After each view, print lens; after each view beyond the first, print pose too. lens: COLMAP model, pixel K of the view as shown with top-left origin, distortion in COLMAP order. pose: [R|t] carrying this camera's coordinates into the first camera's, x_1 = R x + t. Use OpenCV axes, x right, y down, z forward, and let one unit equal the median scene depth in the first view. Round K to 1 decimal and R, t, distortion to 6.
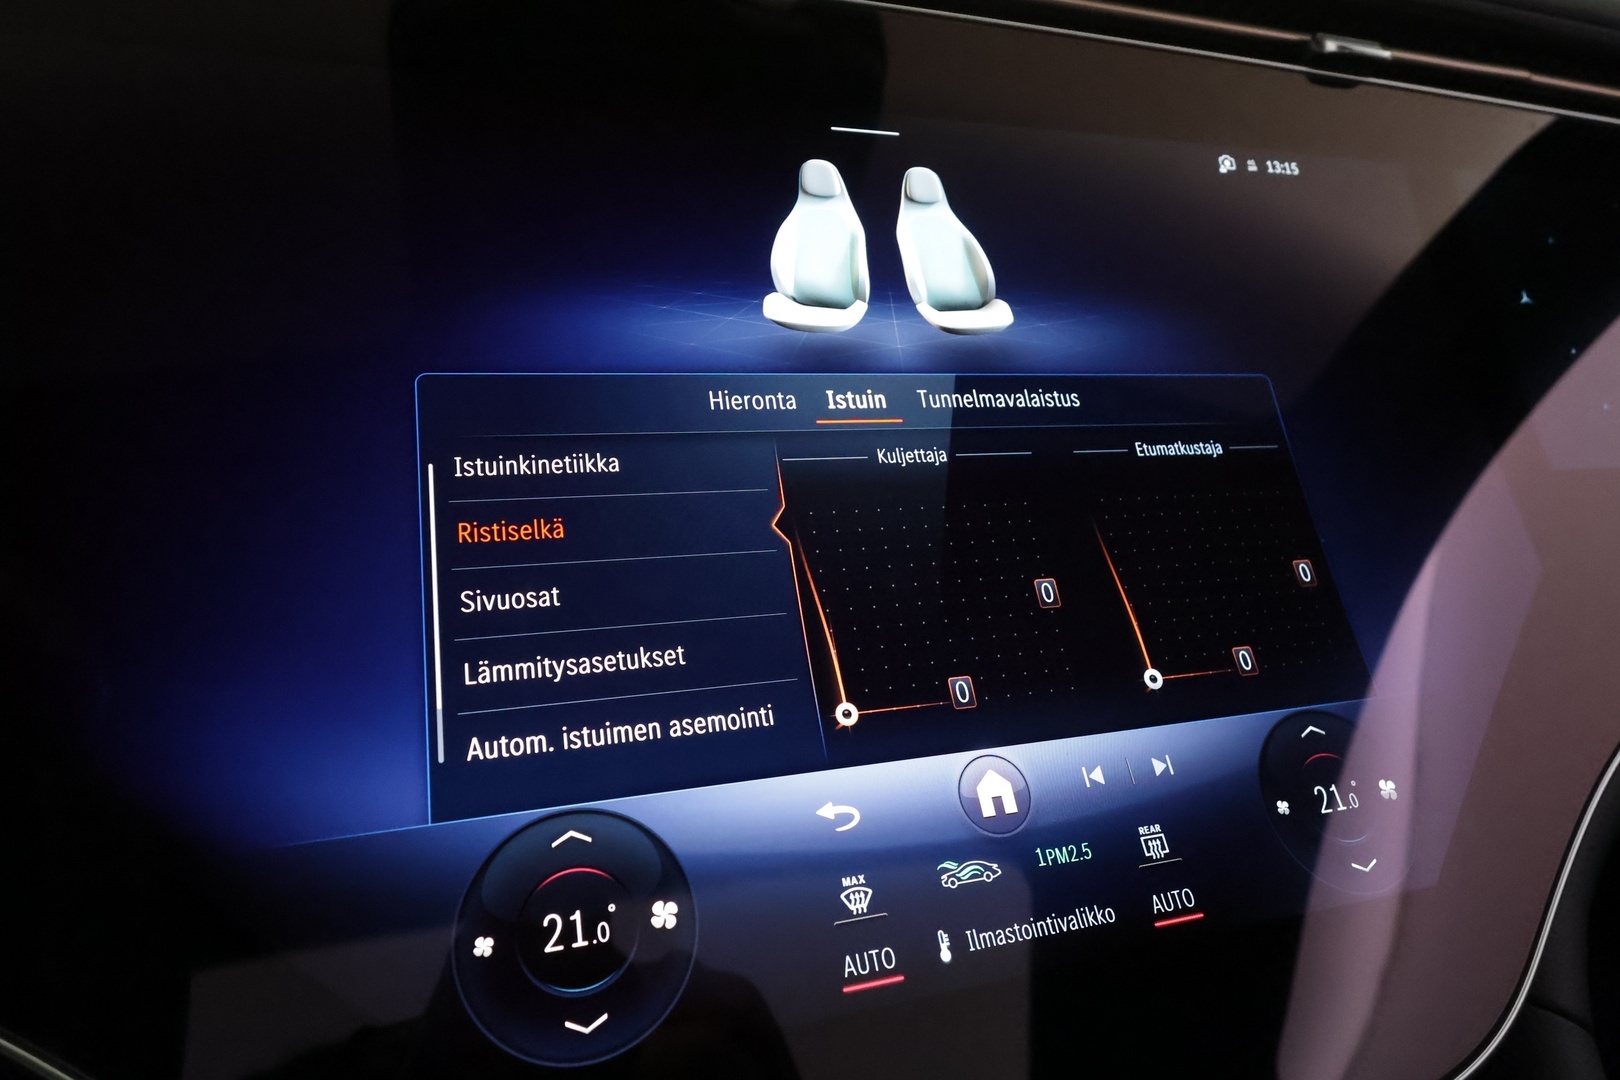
lens RADIAL K [[979.4, 0, 814.1], [0, 979.4, 537.0], [0, 0, 1]] dist [0.001486, -0.004489]
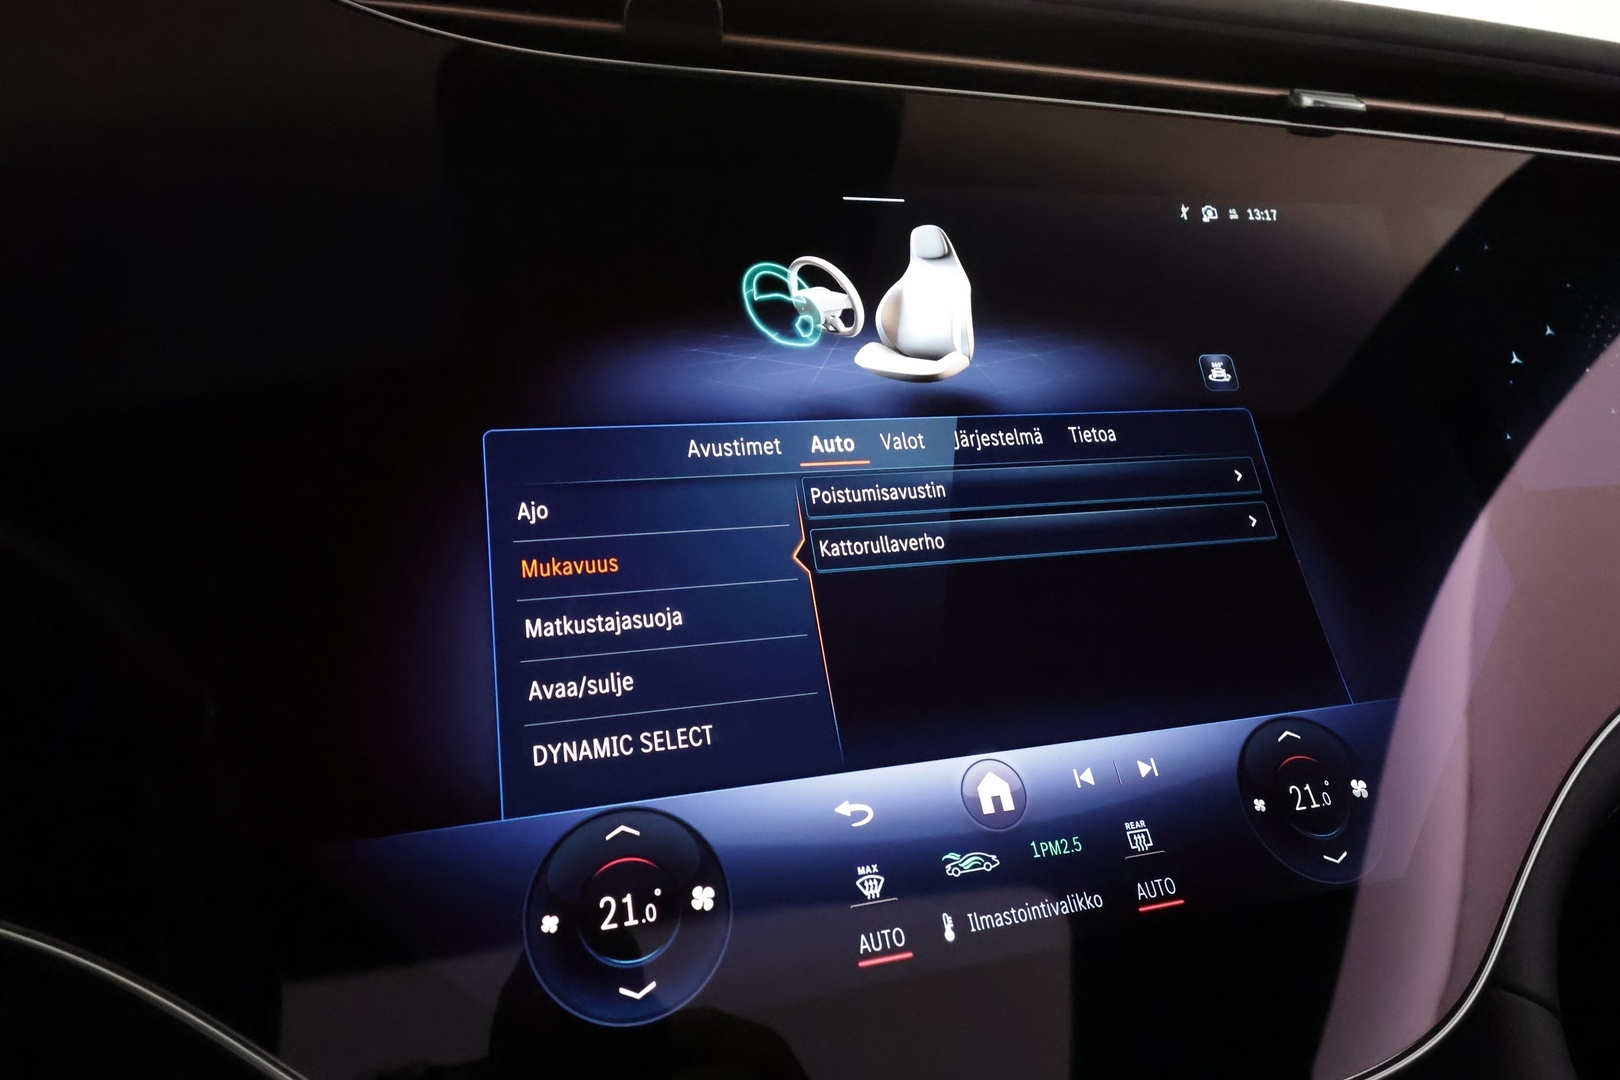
lens RADIAL K [[979.4, 0, 815.2], [0, 979.4, 529.3], [0, 0, 1]] dist [0.001486, -0.004489]
pose [[0.999359, -0.013606, -0.033100, 0.020722], [0.013072, 0.999782, -0.016300, -0.025754], [0.033315, 0.015857, 0.999319, -0.138218]]
